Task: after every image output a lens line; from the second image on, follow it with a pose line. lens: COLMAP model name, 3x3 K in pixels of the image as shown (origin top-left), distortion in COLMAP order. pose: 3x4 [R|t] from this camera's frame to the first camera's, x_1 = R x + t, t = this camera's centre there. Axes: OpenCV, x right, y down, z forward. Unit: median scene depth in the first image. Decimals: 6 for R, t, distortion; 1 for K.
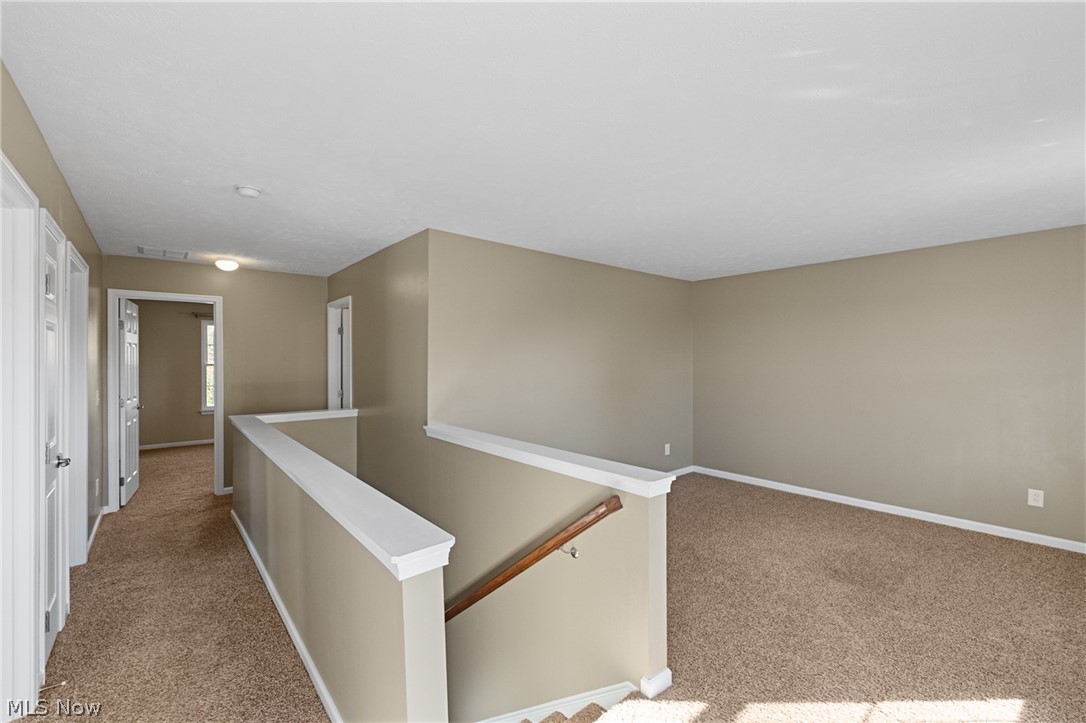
lens RADIAL K [[461.0, 0, 542.8], [0, 461.0, 361.7], [0, 0, 1]] dist [-0.000566, -0.000749]
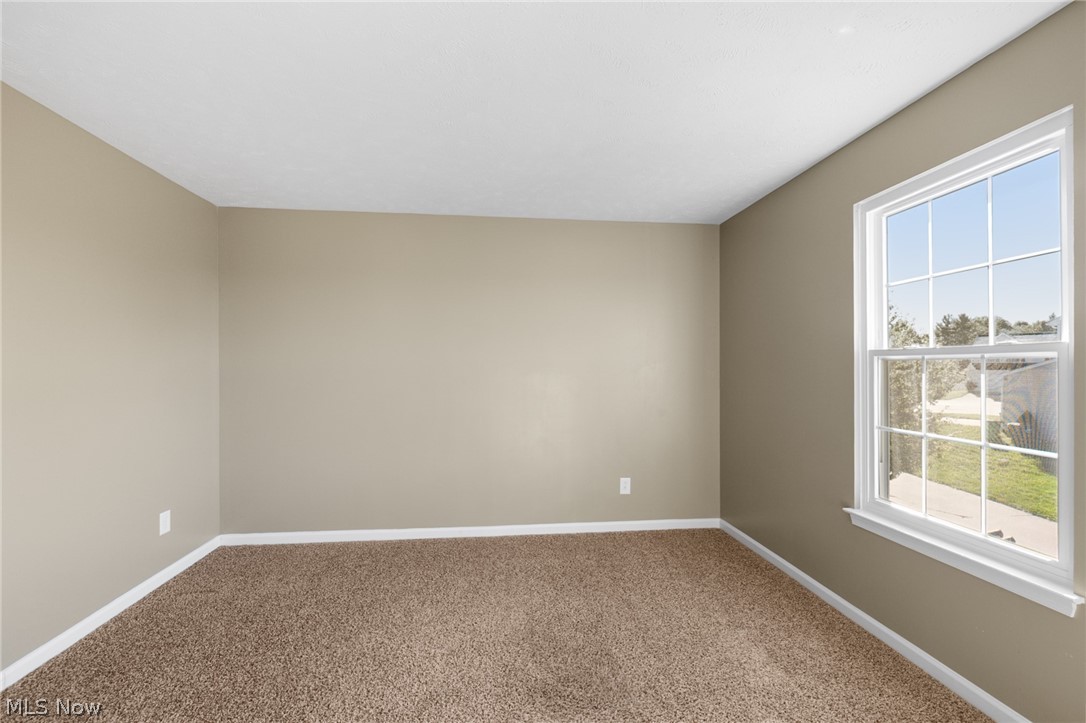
lens RADIAL K [[461.0, 0, 540.4], [0, 461.0, 367.5], [0, 0, 1]] dist [-0.000566, -0.000749]
pose [[0.560207, 0.003185, 0.828346, 0.116365], [0.000314, 0.999992, -0.004058, 0.036368], [-0.828352, 0.002533, 0.560202, 0.523817]]
